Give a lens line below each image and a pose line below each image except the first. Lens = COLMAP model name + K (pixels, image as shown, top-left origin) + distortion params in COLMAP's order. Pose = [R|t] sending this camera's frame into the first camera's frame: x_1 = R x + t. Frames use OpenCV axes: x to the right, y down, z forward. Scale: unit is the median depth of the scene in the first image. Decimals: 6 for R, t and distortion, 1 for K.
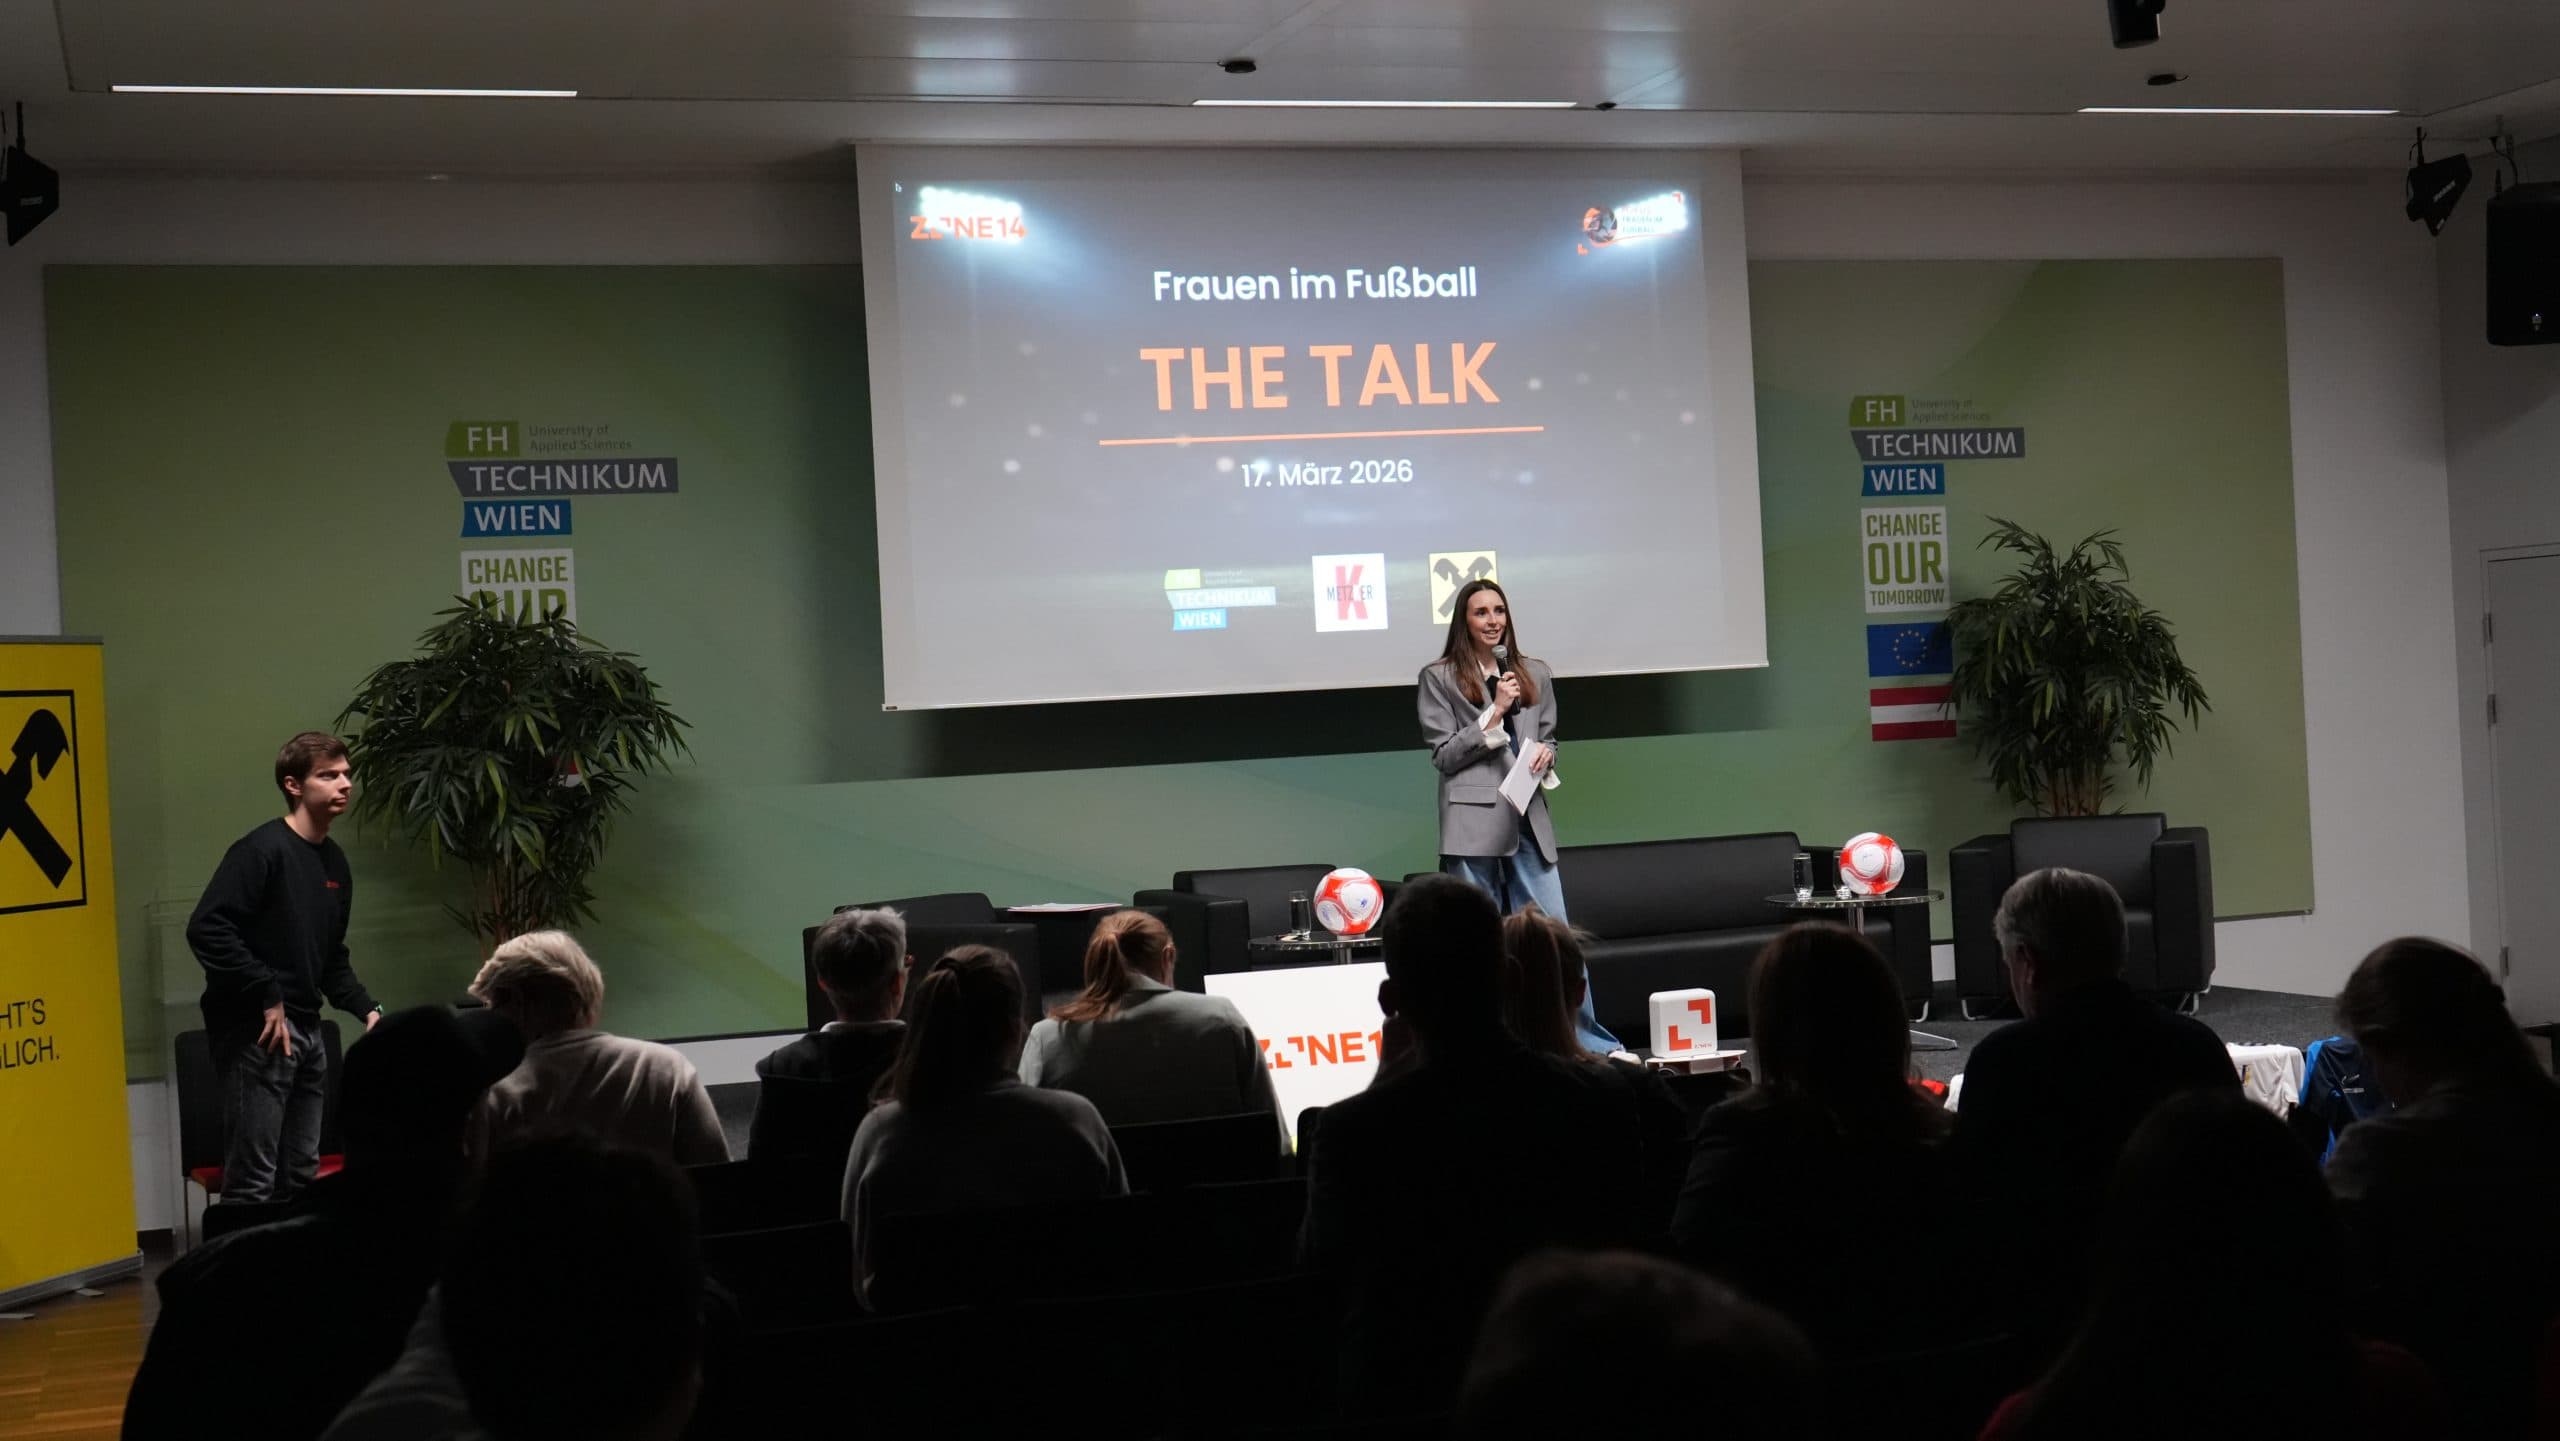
lens RADIAL K [[3314.7, 0, 1280.0], [0, 3314.7, 720.5], [0, 0, 1]] dist [0.051954, 0.003653]
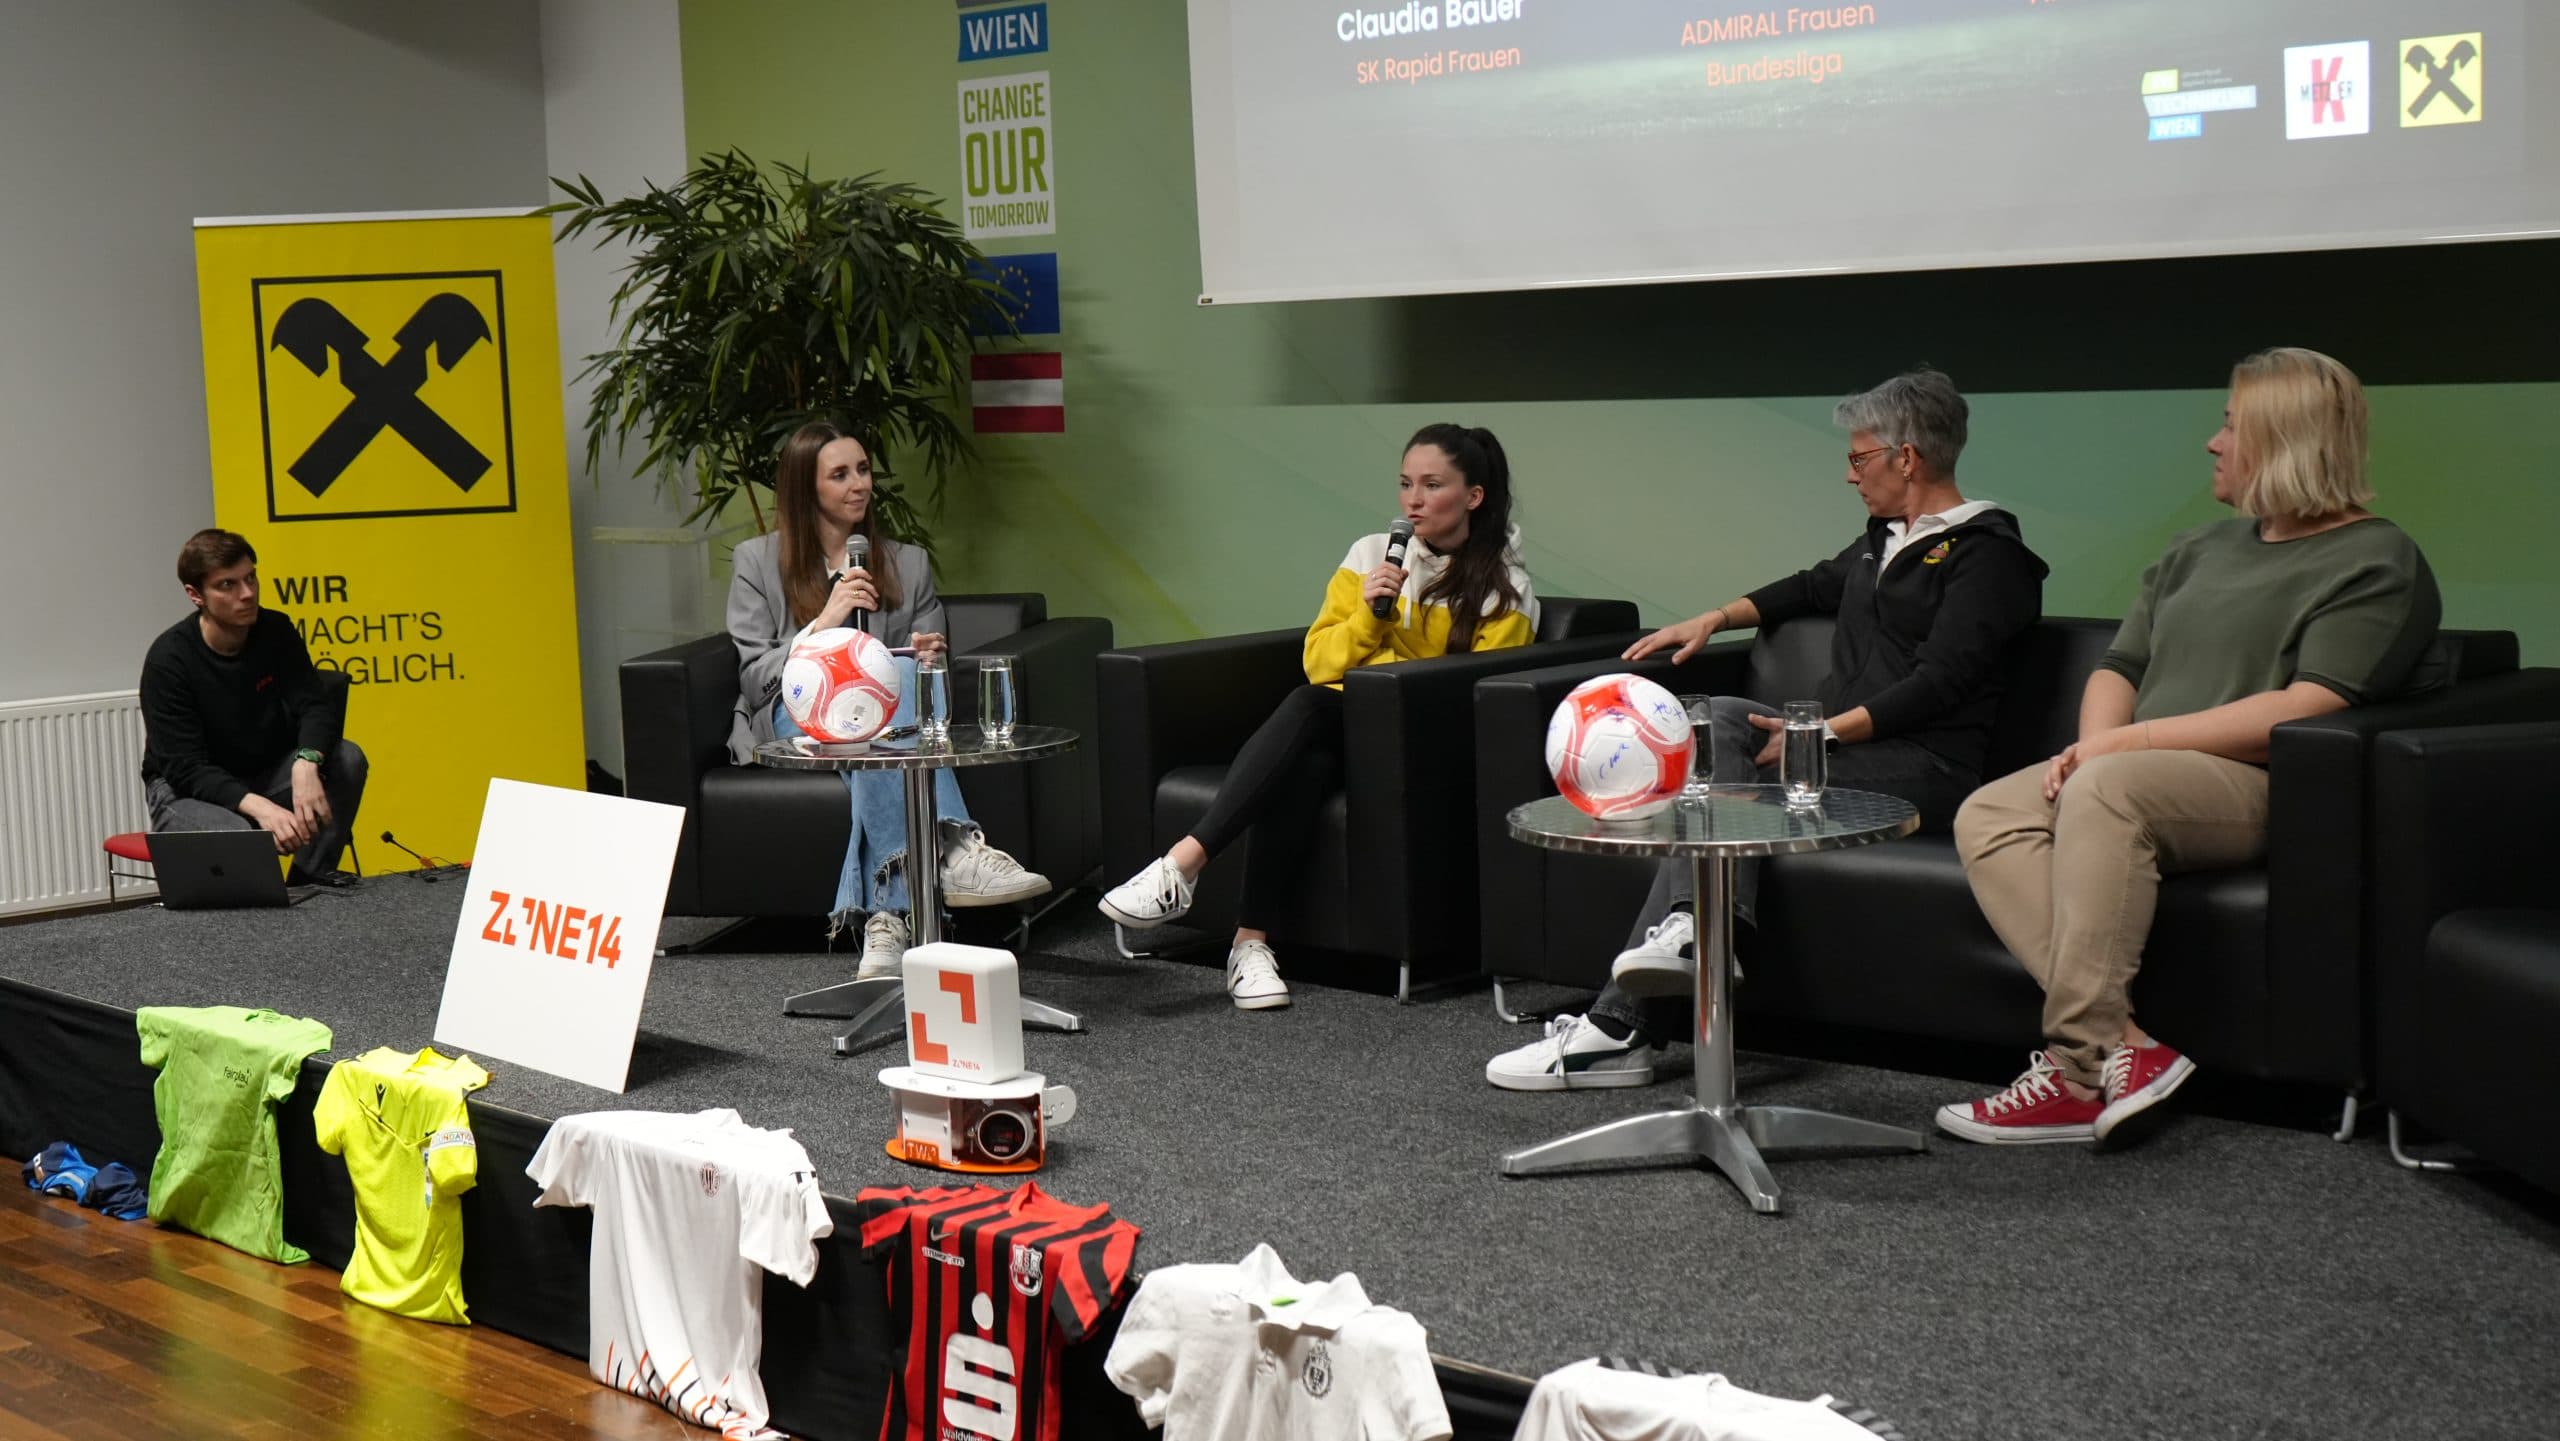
lens RADIAL K [[3536.8, 0, 1280.0], [0, 3536.8, 720.5], [0, 0, 1]] dist [0.017620, 0.042229]
pose [[0.418031, 0.133793, -0.898526, 0.512125], [0.014392, 0.987995, 0.153811, -0.028329], [0.908319, -0.077229, 0.411087, 0.686741]]
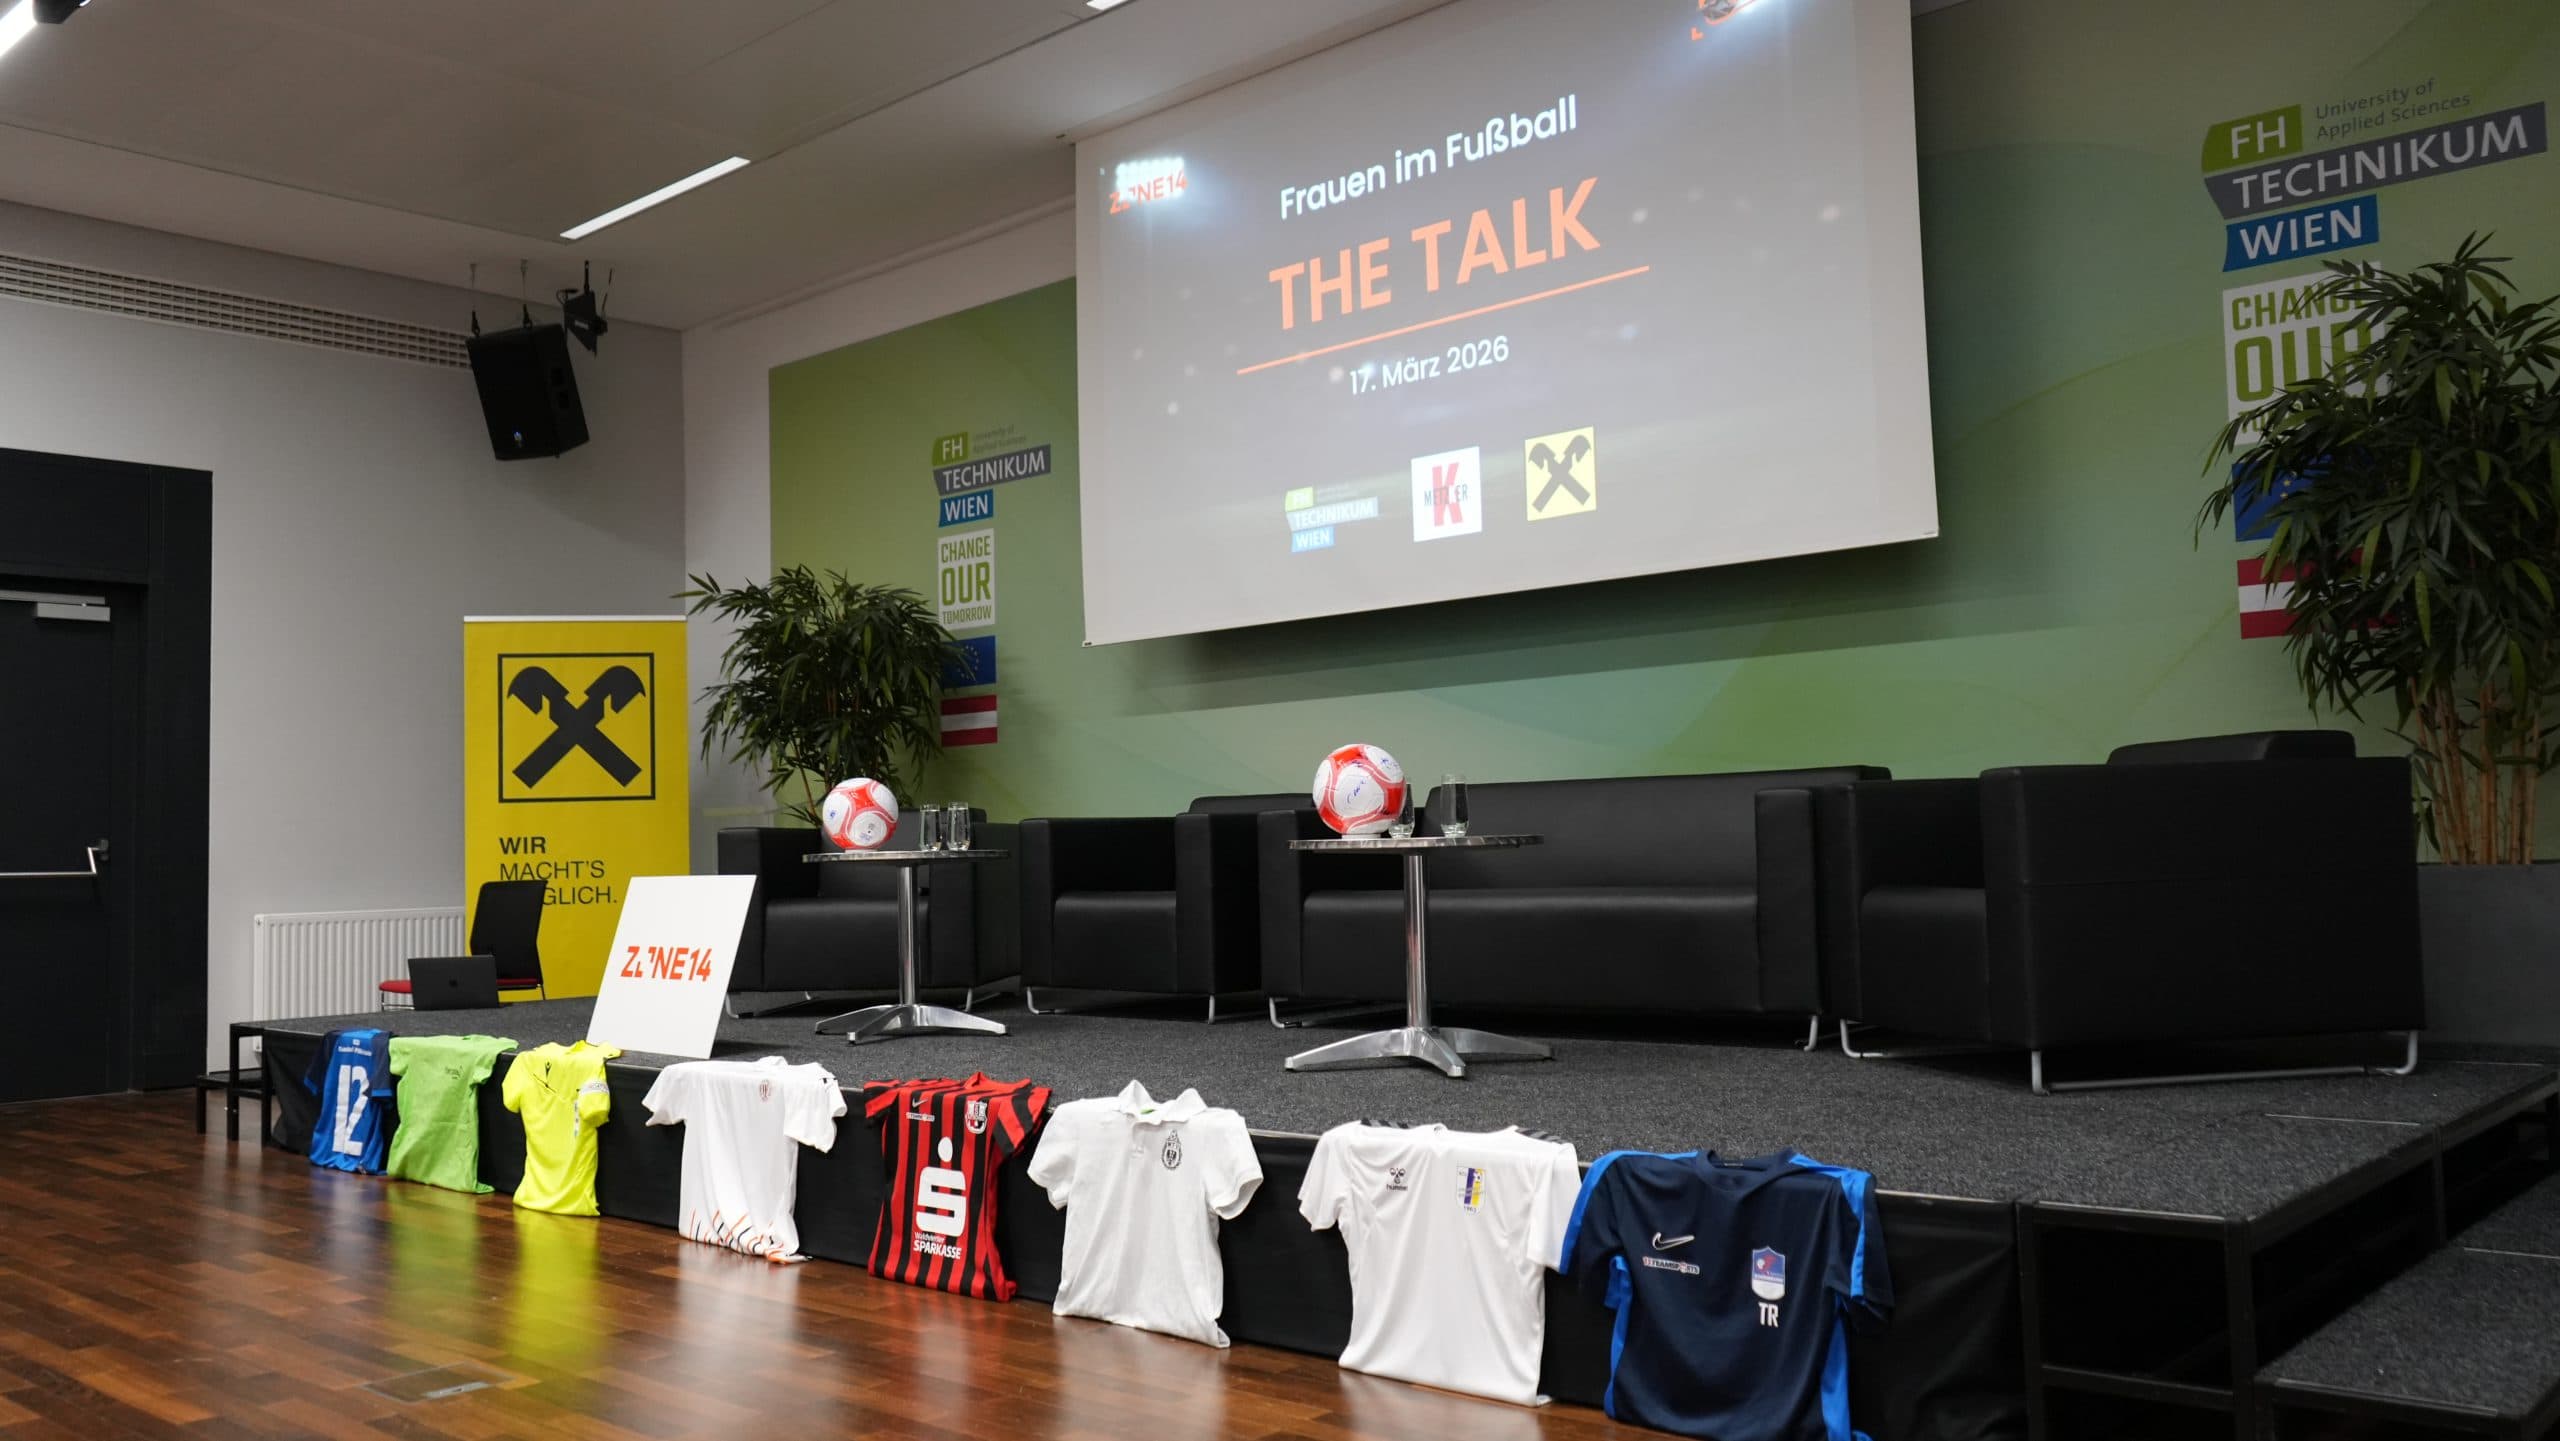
lens RADIAL K [[2049.1, 0, 1270.9], [0, 2049.1, 722.0], [0, 0, 1]] dist [0.008687, 0.006467]
pose [[0.488284, -0.016856, -0.872522, 0.482354], [0.000821, 0.999822, -0.018855, 0.033393], [0.872685, 0.008491, 0.488210, 0.691963]]
